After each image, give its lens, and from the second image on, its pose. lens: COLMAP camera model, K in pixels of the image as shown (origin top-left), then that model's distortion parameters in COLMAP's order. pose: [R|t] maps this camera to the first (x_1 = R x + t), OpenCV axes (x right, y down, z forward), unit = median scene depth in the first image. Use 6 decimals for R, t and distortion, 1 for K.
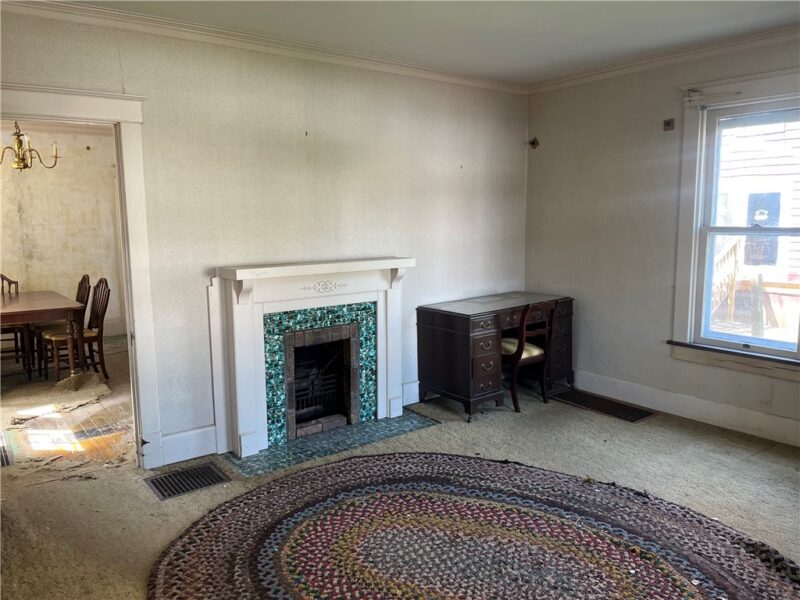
lens RADIAL K [[606.4, 0, 397.3], [0, 606.4, 305.8], [0, 0, 1]] dist [0.064015, -0.078324]
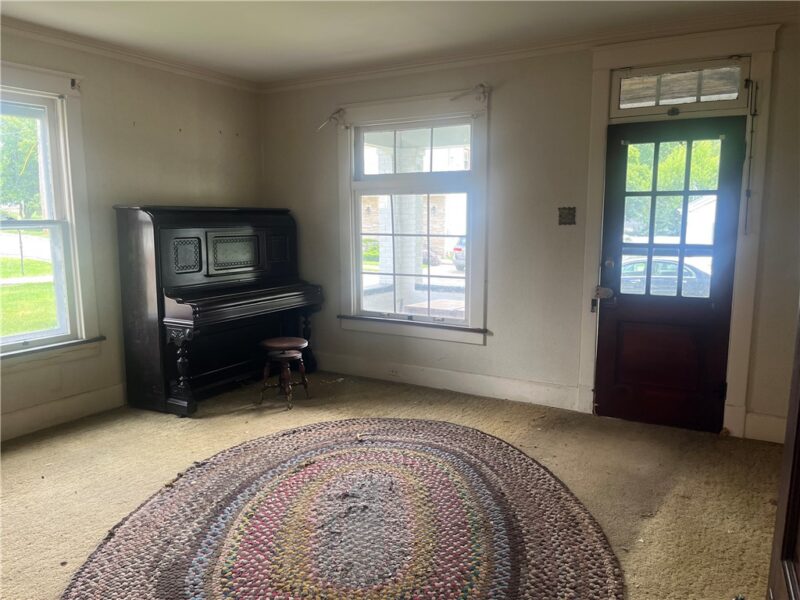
lens RADIAL K [[606.4, 0, 397.3], [0, 606.4, 305.8], [0, 0, 1]] dist [0.064015, -0.078324]
pose [[-0.406765, -0.125549, 0.904864, -0.690999], [0.130051, 0.972464, 0.193391, -0.132648], [-0.904228, 0.196344, -0.379237, 1.028375]]
